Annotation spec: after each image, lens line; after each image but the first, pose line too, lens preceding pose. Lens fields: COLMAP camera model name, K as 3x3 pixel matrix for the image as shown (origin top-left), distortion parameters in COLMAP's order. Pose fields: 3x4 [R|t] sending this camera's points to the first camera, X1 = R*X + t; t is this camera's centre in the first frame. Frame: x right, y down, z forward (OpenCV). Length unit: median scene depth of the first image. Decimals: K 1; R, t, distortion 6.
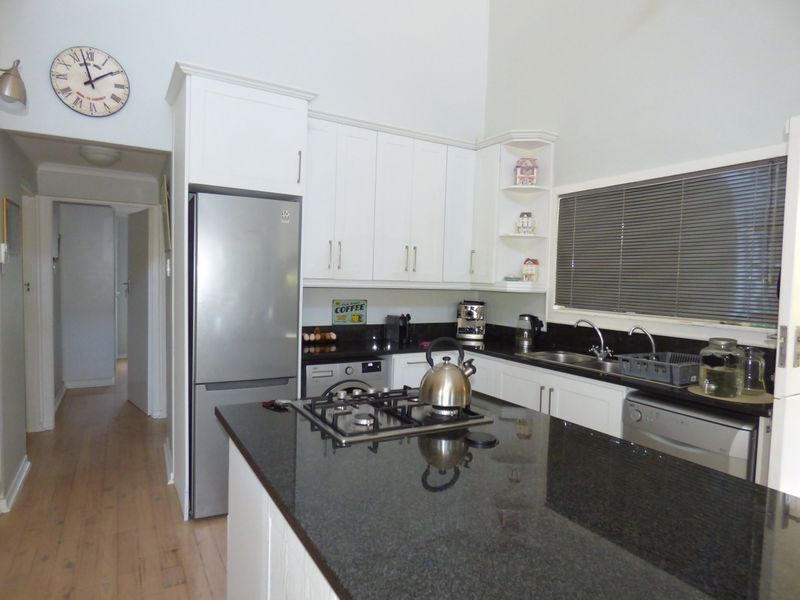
lens RADIAL K [[490.6, 0, 400.0], [0, 490.6, 300.0], [0, 0, 1]] dist [-0.006978, -0.001692]
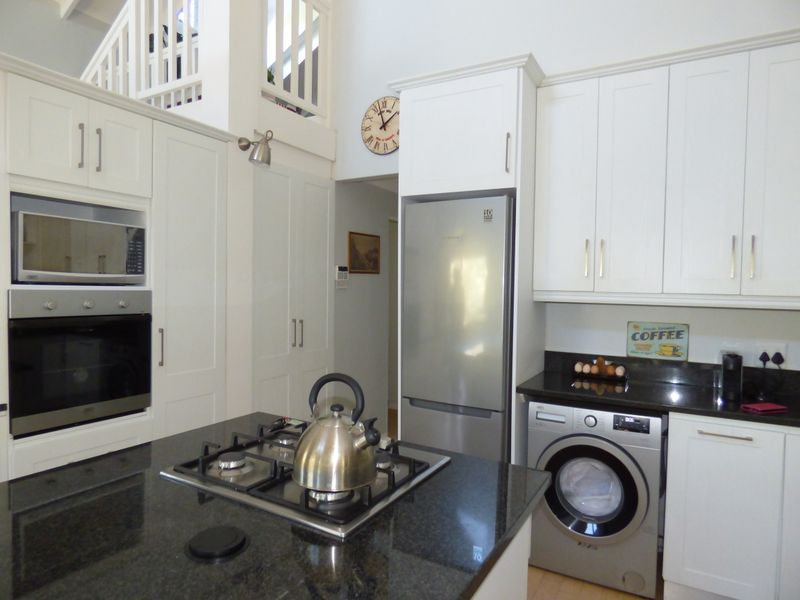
lens RADIAL K [[490.6, 0, 400.0], [0, 490.6, 300.0], [0, 0, 1]] dist [-0.006978, -0.001692]
pose [[0.495506, 0.006043, -0.868583, 0.330654], [-0.041947, 0.998976, -0.016979, -0.005350], [0.867591, 0.044847, 0.495252, 0.366825]]
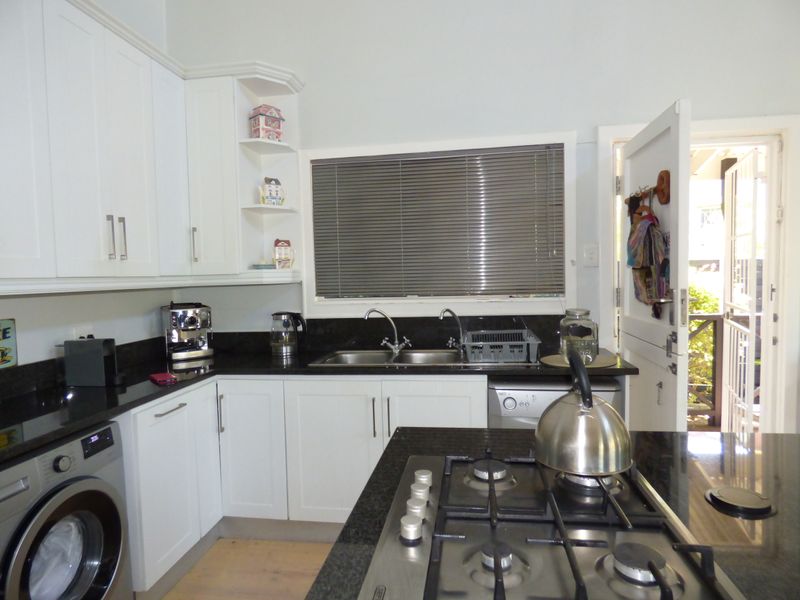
lens RADIAL K [[490.6, 0, 400.0], [0, 490.6, 300.0], [0, 0, 1]] dist [-0.006978, -0.001692]
pose [[0.618521, -0.088804, 0.780734, -0.232551], [0.079567, 0.995564, 0.050204, -0.013746], [-0.781730, 0.031069, 0.622843, 0.386595]]
